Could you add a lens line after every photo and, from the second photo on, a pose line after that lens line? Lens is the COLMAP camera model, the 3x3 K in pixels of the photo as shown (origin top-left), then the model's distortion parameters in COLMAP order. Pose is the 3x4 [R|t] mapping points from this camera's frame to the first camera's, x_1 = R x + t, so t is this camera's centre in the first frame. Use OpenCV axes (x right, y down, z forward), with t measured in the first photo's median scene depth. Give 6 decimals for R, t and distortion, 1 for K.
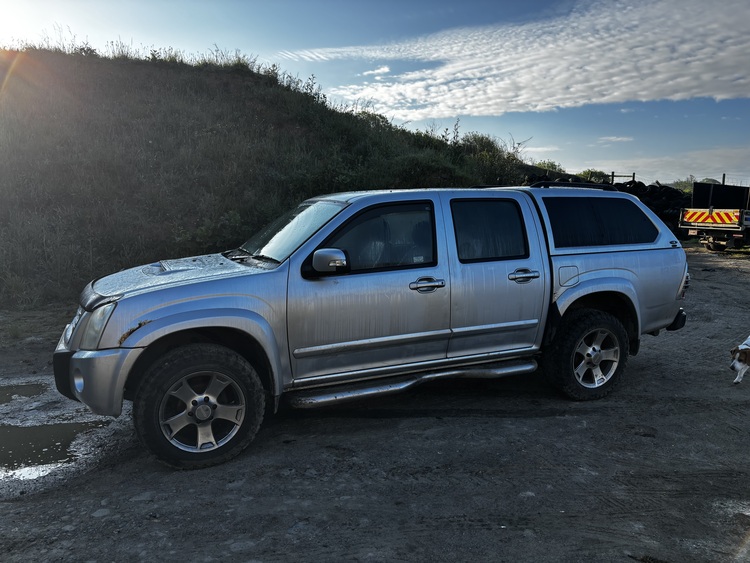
lens RADIAL K [[571.9, 0, 379.2], [0, 571.9, 280.9], [0, 0, 1]] dist [0.049167, -0.053389]
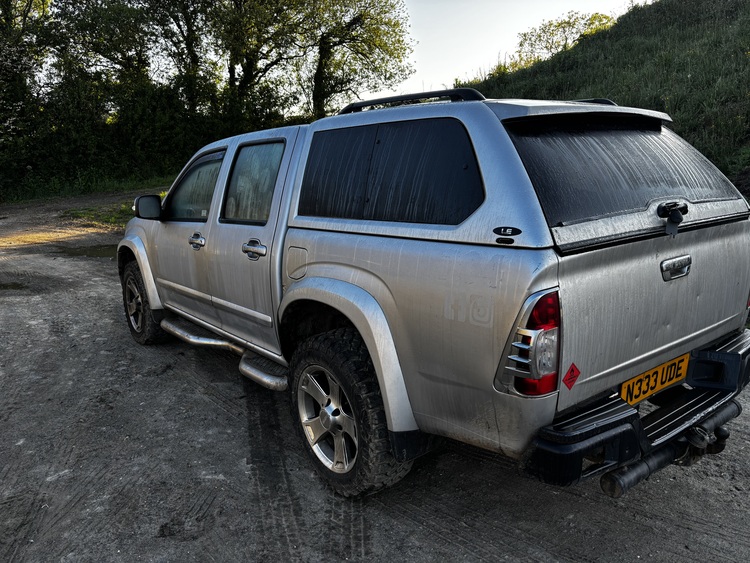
lens RADIAL K [[571.9, 0, 374.4], [0, 571.9, 279.2], [0, 0, 1]] dist [0.049167, -0.053389]
pose [[0.239353, 0.176654, -0.954727, 1.034513], [-0.102231, 0.982429, 0.156150, -0.104481], [0.965536, 0.060228, 0.253207, 1.031572]]
